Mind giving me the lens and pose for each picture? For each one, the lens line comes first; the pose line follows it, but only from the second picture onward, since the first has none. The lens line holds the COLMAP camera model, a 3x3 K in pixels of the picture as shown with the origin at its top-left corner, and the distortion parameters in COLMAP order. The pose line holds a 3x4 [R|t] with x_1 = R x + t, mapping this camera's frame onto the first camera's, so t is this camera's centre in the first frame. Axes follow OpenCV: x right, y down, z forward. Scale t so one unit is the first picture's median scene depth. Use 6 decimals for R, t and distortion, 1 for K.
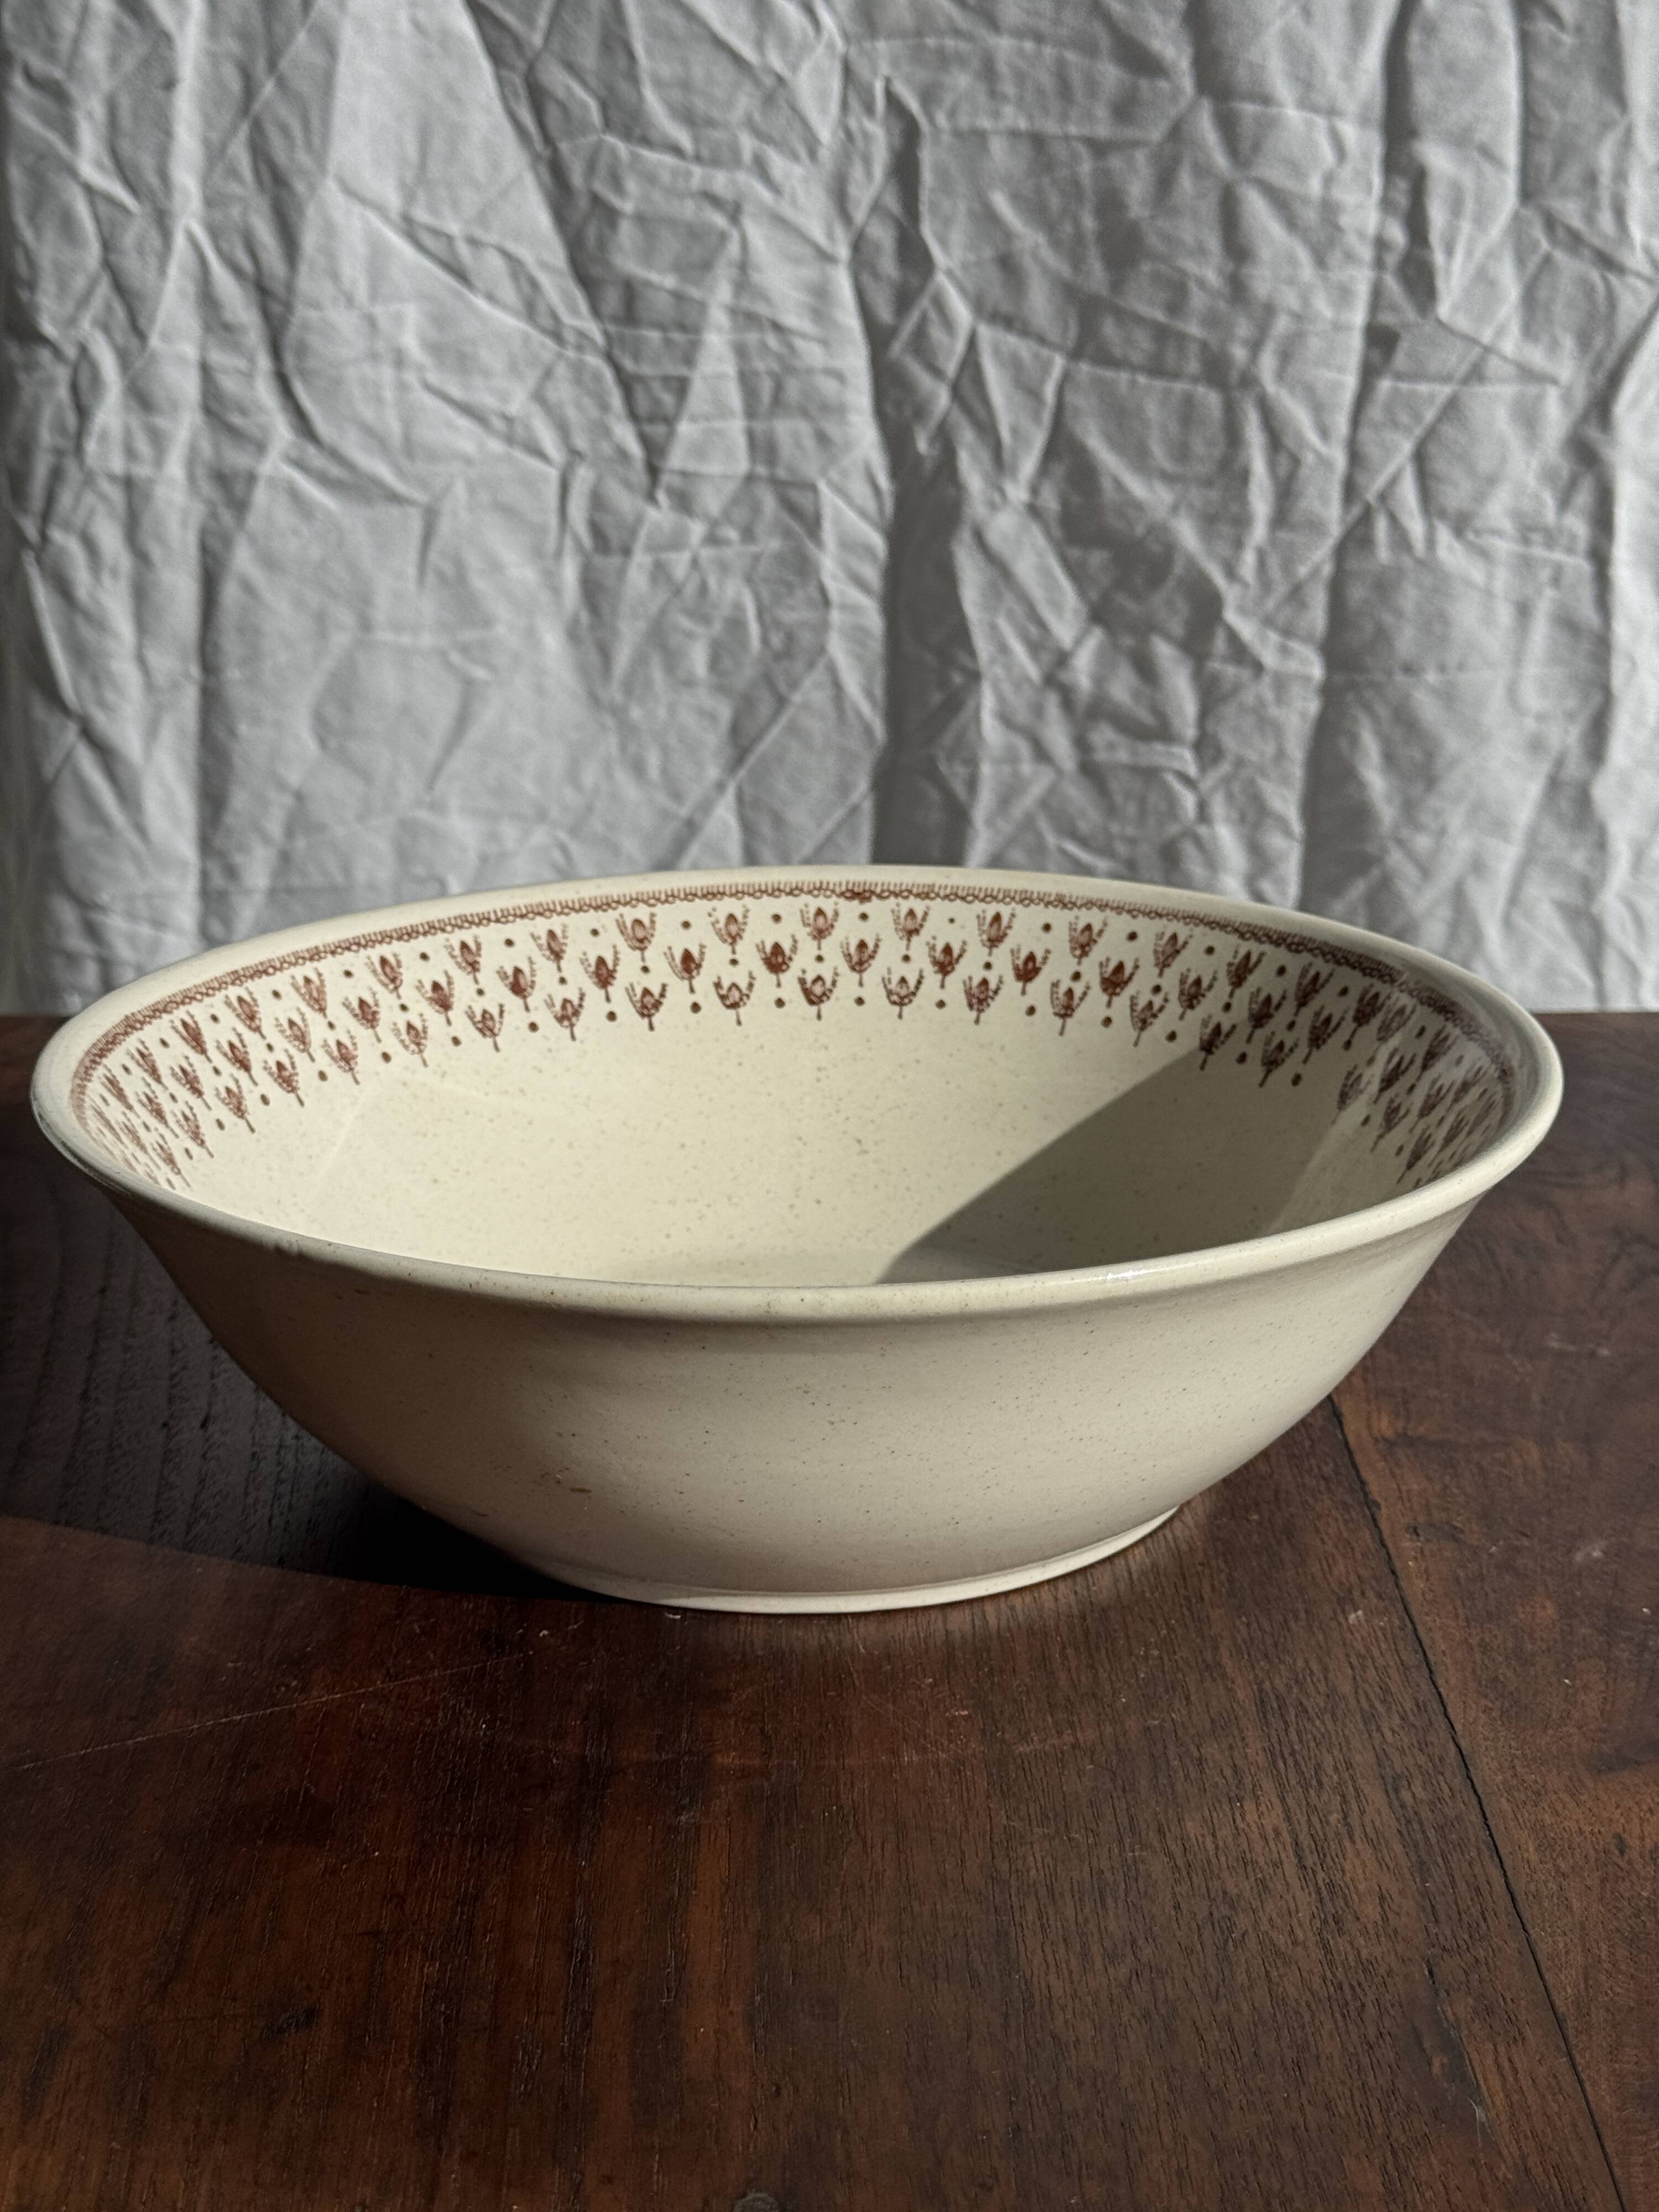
lens RADIAL K [[3202.1, 0, 829.7], [0, 3202.1, 1052.3], [0, 0, 1]] dist [0.183509, -0.018727]
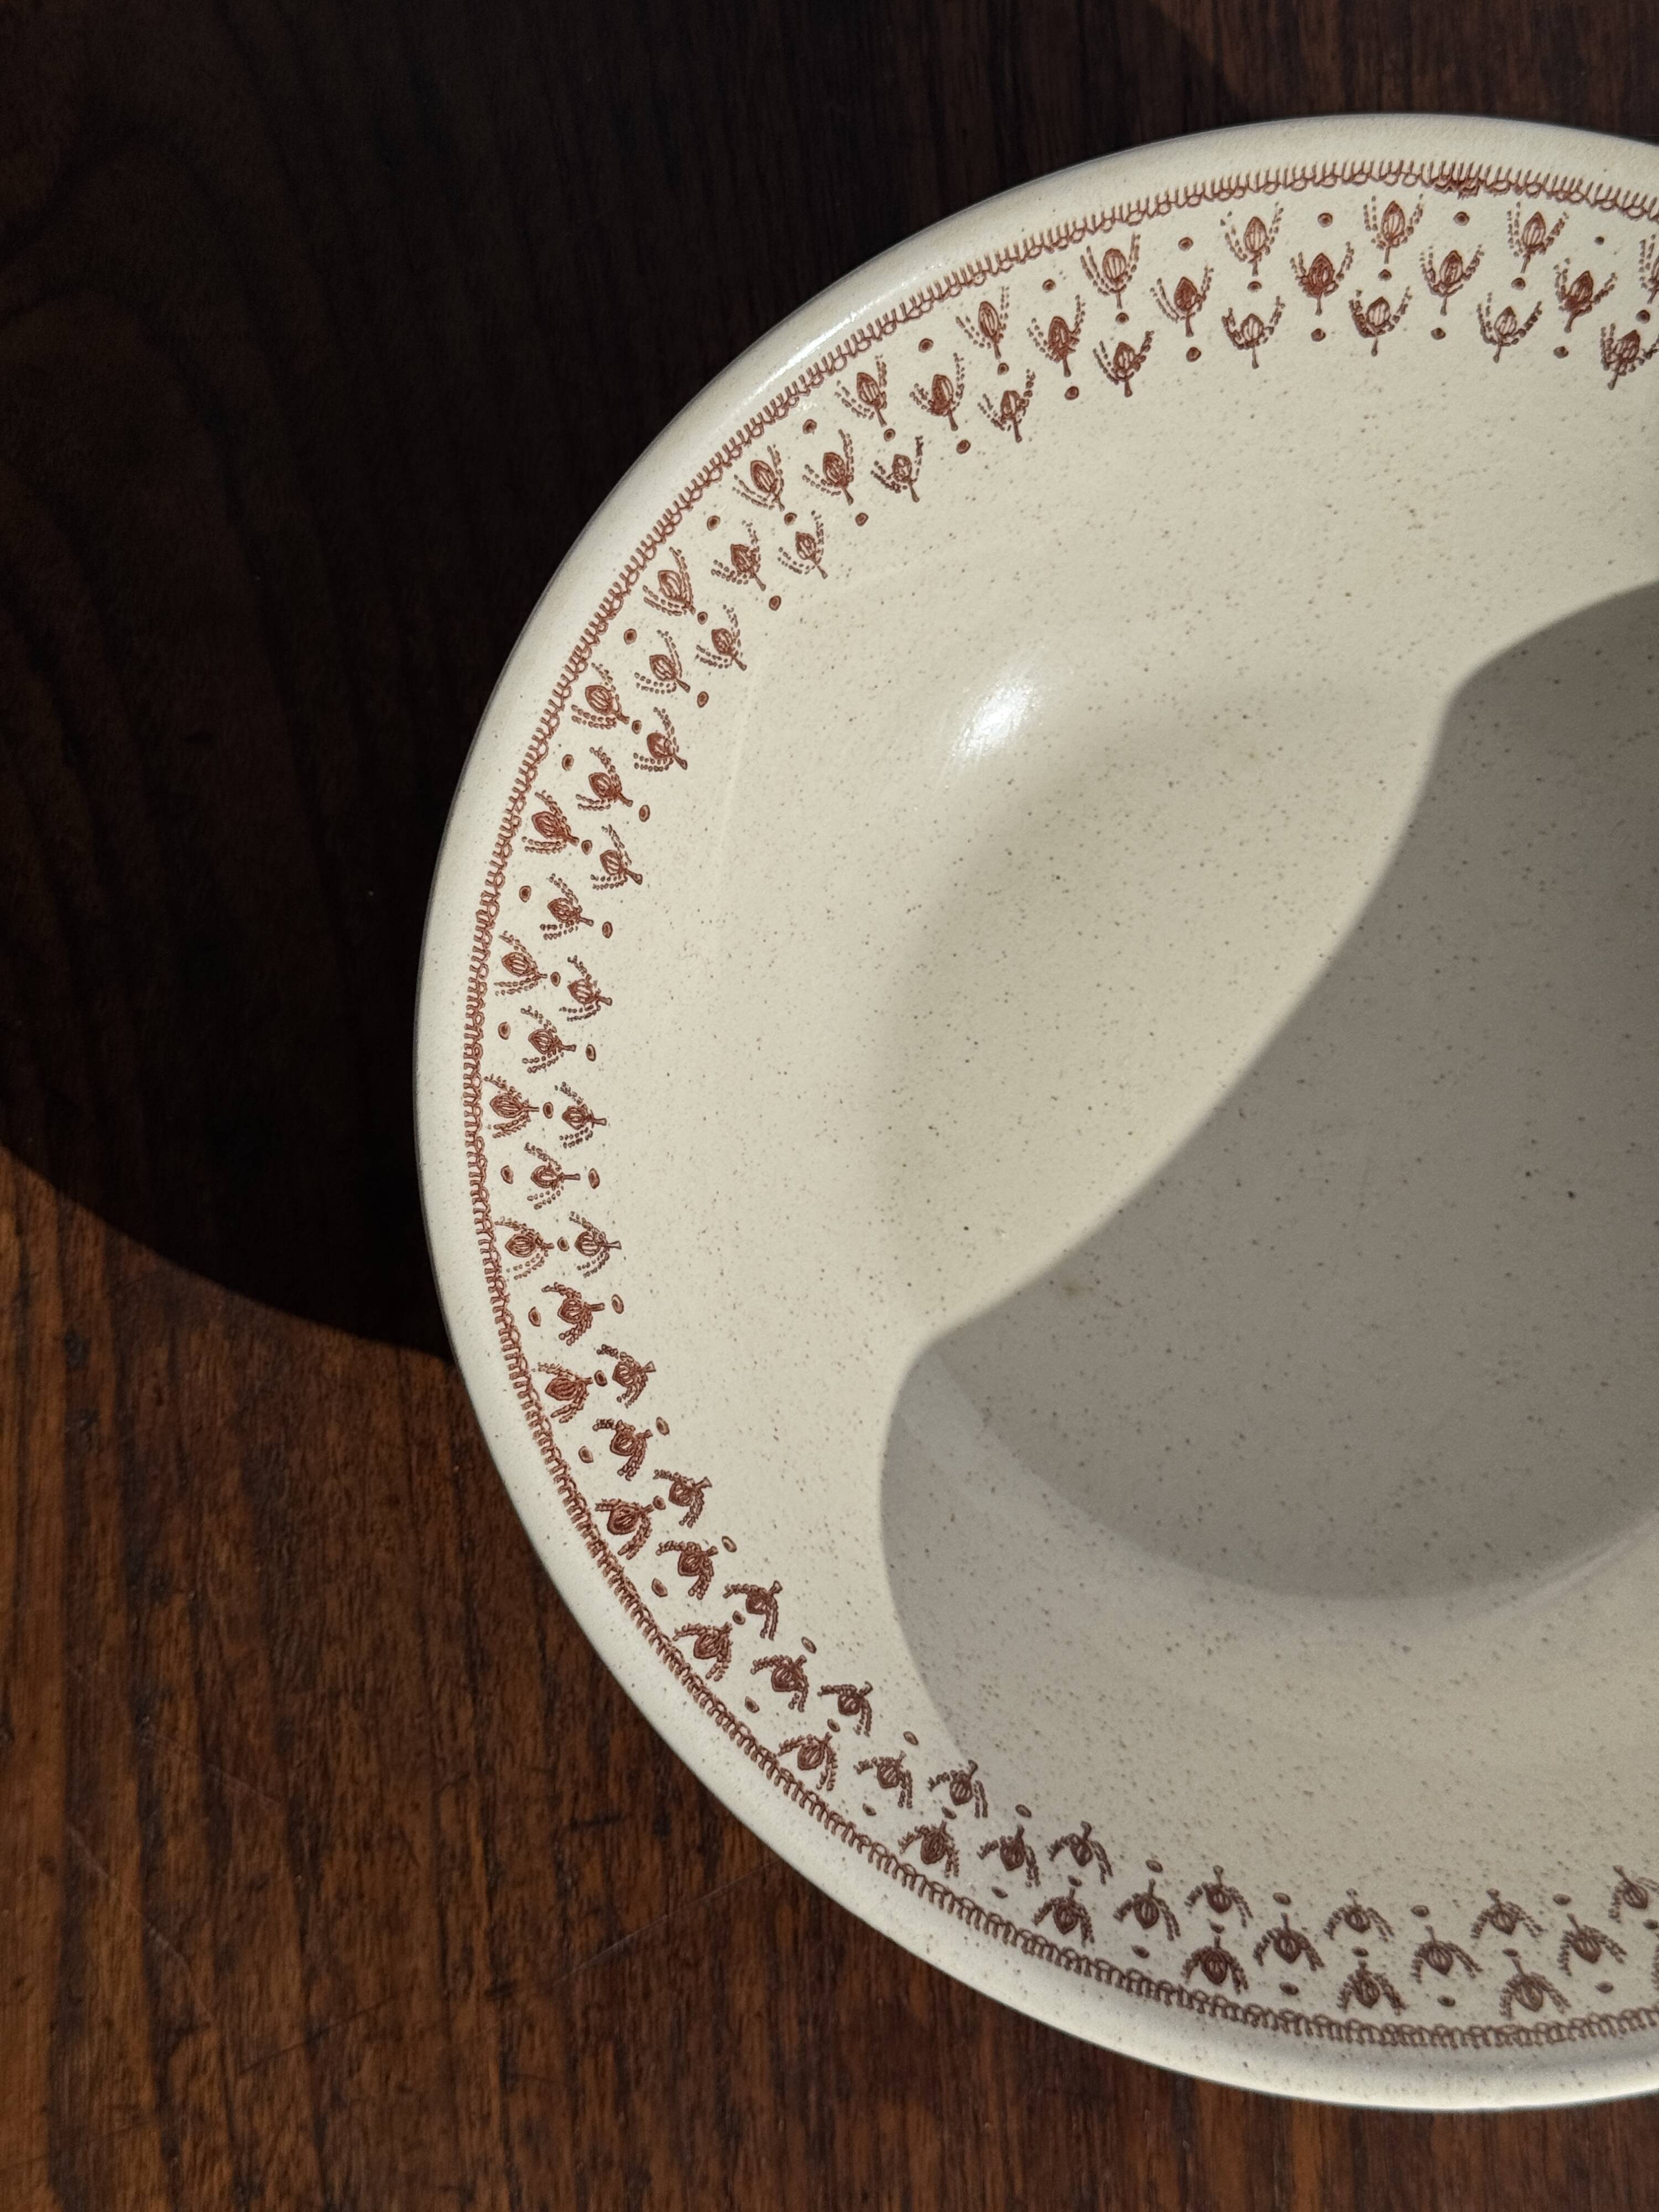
lens RADIAL K [[3142.9, 0, 824.0], [0, 3142.9, 1091.8], [0, 0, 1]] dist [0.180580, -0.430881]
pose [[0.999564, -0.014636, -0.025639, -0.104953], [0.029451, 0.433963, 0.900449, -0.553446], [-0.002052, -0.900812, 0.434204, 0.565917]]
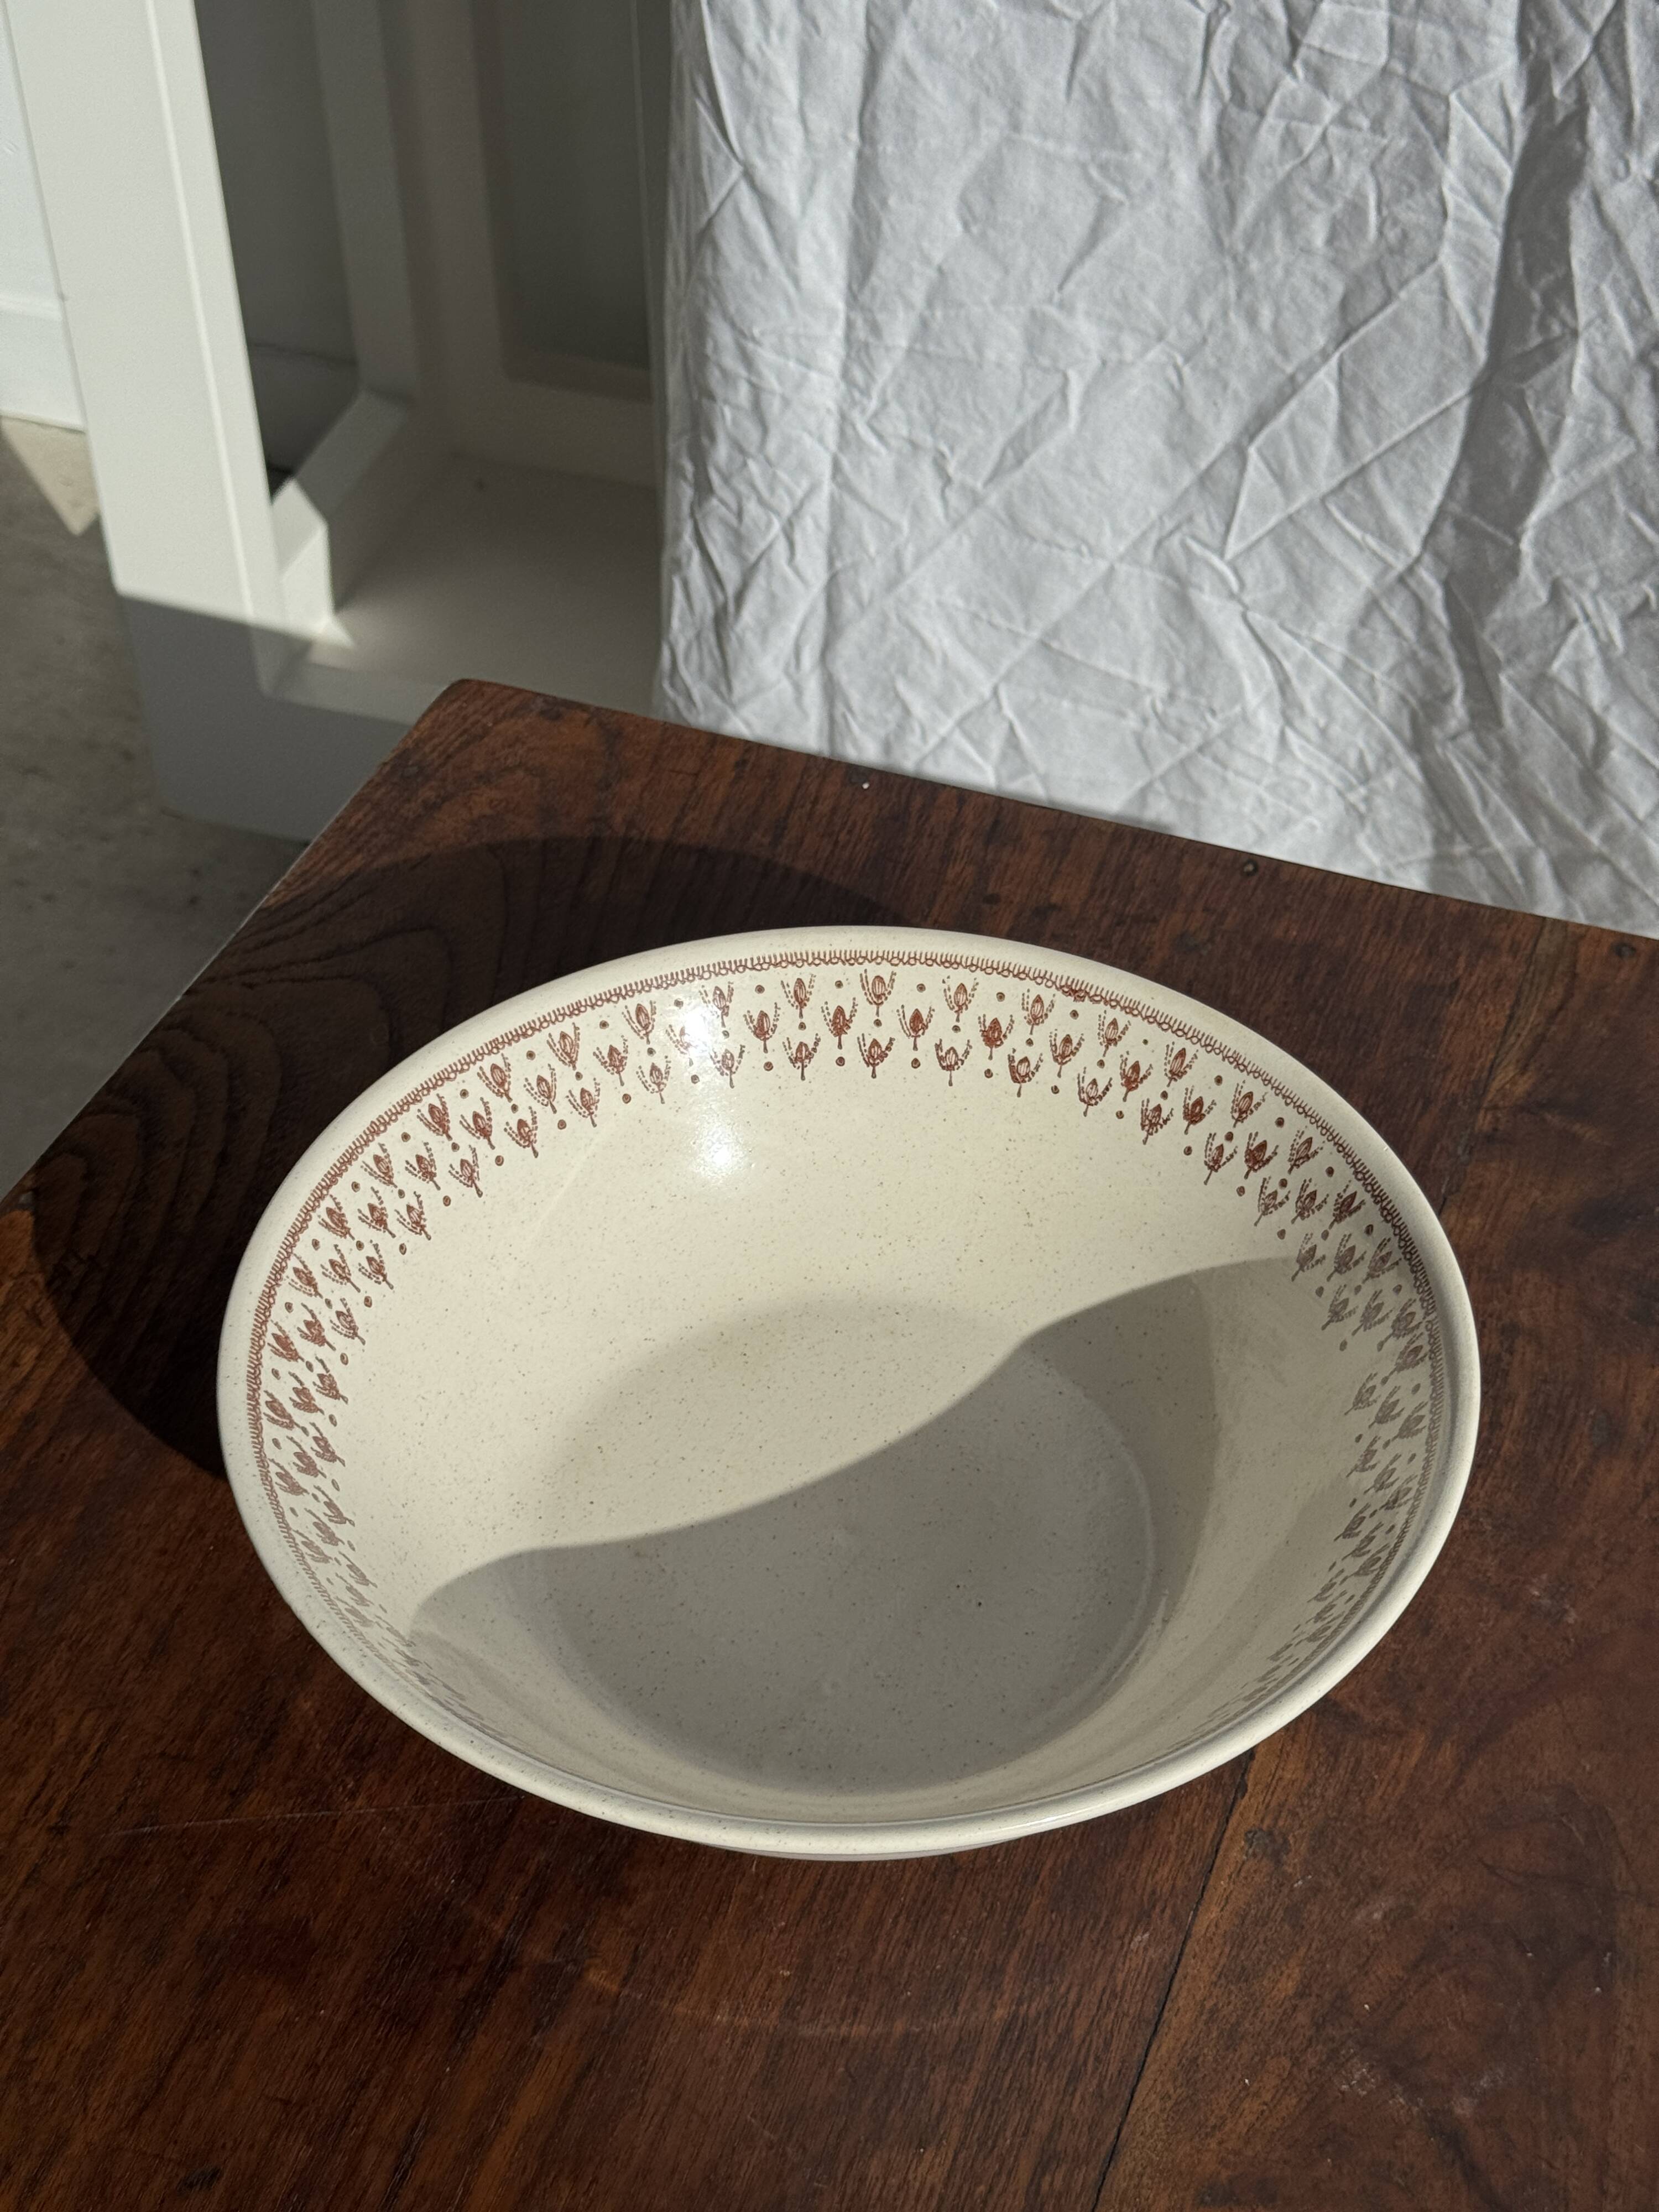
lens RADIAL K [[3150.0, 0, 823.7], [0, 3150.0, 1104.3], [0, 0, 1]] dist [0.160402, -0.295841]
pose [[0.932967, 0.234016, -0.273511, 0.237167], [-0.091242, 0.888764, 0.449192, -0.500598], [0.348205, -0.394126, 0.850540, 0.029434]]
